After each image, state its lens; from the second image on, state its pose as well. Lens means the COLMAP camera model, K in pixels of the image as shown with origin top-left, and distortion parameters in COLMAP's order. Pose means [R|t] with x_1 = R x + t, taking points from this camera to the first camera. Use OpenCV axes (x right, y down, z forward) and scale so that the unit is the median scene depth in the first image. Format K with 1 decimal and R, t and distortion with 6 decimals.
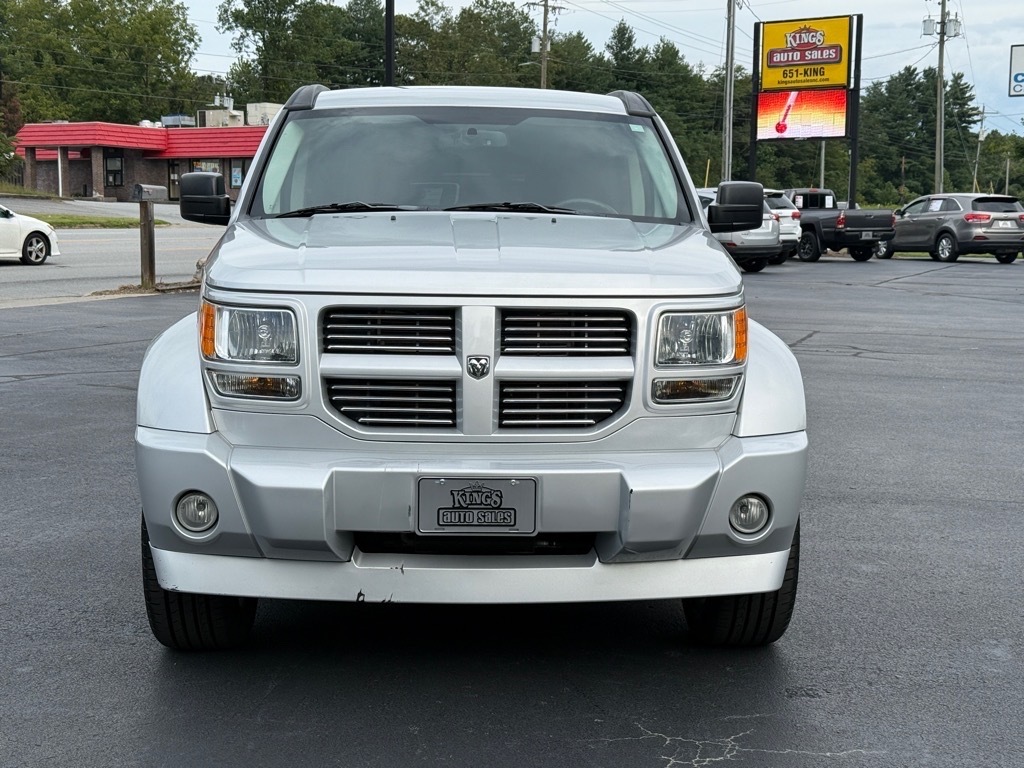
lens RADIAL K [[1467.9, 0, 512.0], [0, 1467.9, 384.0], [0, 0, 1]] dist [0.183631, -0.434590]
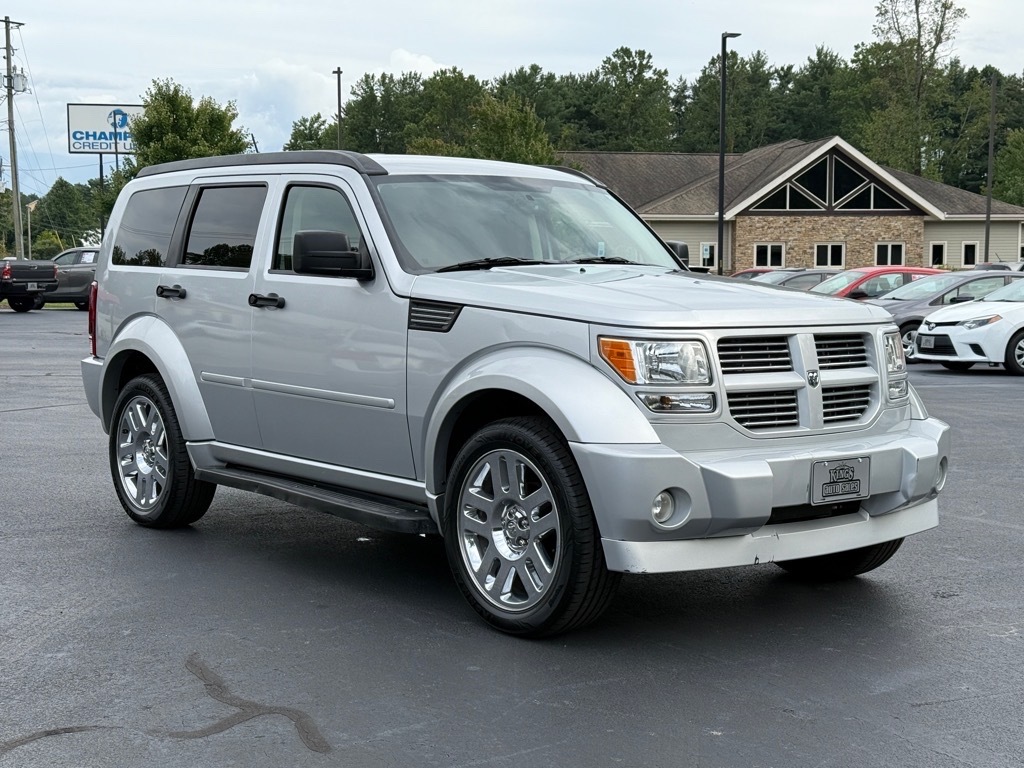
lens RADIAL K [[1456.5, 0, 497.0], [0, 1456.5, 384.7], [0, 0, 1]] dist [0.199696, -0.331133]
pose [[0.805529, -0.050645, 0.590388, -1.039338], [0.070332, 0.997469, -0.010396, -0.012049], [-0.588368, 0.049897, 0.807052, 0.086258]]
